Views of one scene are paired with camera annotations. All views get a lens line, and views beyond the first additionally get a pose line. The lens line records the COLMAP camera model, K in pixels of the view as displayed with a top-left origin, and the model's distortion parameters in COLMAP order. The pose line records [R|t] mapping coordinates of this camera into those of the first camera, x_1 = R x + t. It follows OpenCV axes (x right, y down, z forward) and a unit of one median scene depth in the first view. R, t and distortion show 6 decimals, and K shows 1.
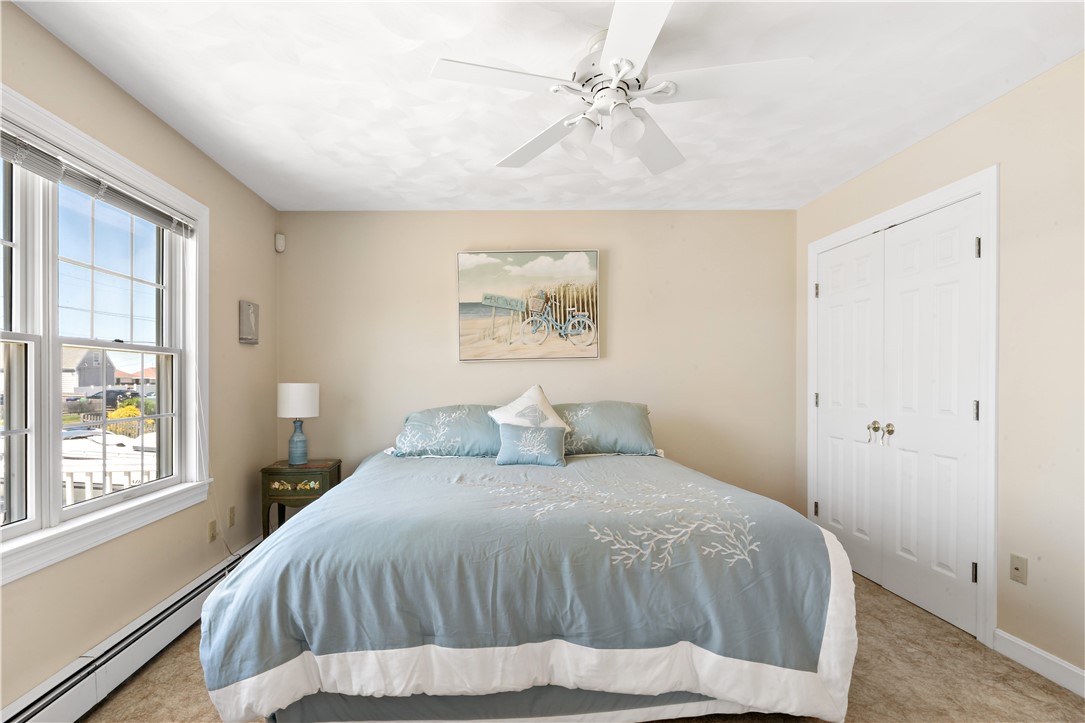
lens RADIAL K [[539.5, 0, 550.0], [0, 539.5, 377.0], [0, 0, 1]] dist [-0.007049, 0.001646]
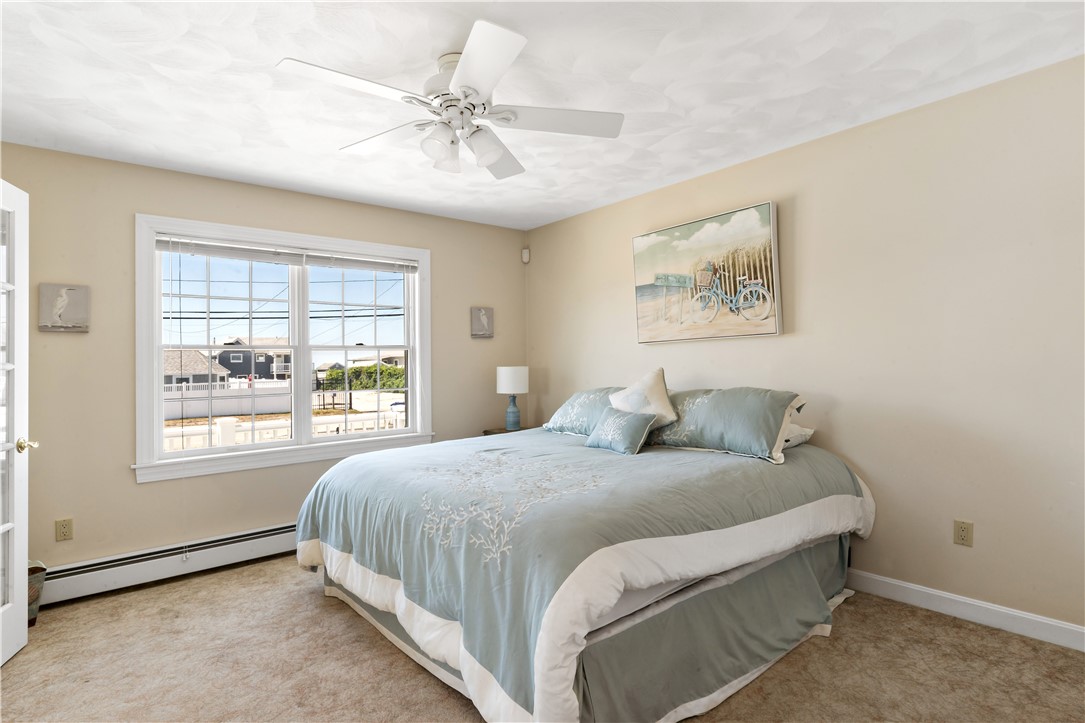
lens RADIAL K [[571.6, 0, 547.0], [0, 571.6, 337.4], [0, 0, 1]] dist [-0.007744, 0.000656]
pose [[0.604118, -0.039782, -0.795901, 0.573266], [0.019394, 0.999191, -0.035222, -0.006916], [0.796659, 0.005843, 0.604401, 0.214902]]
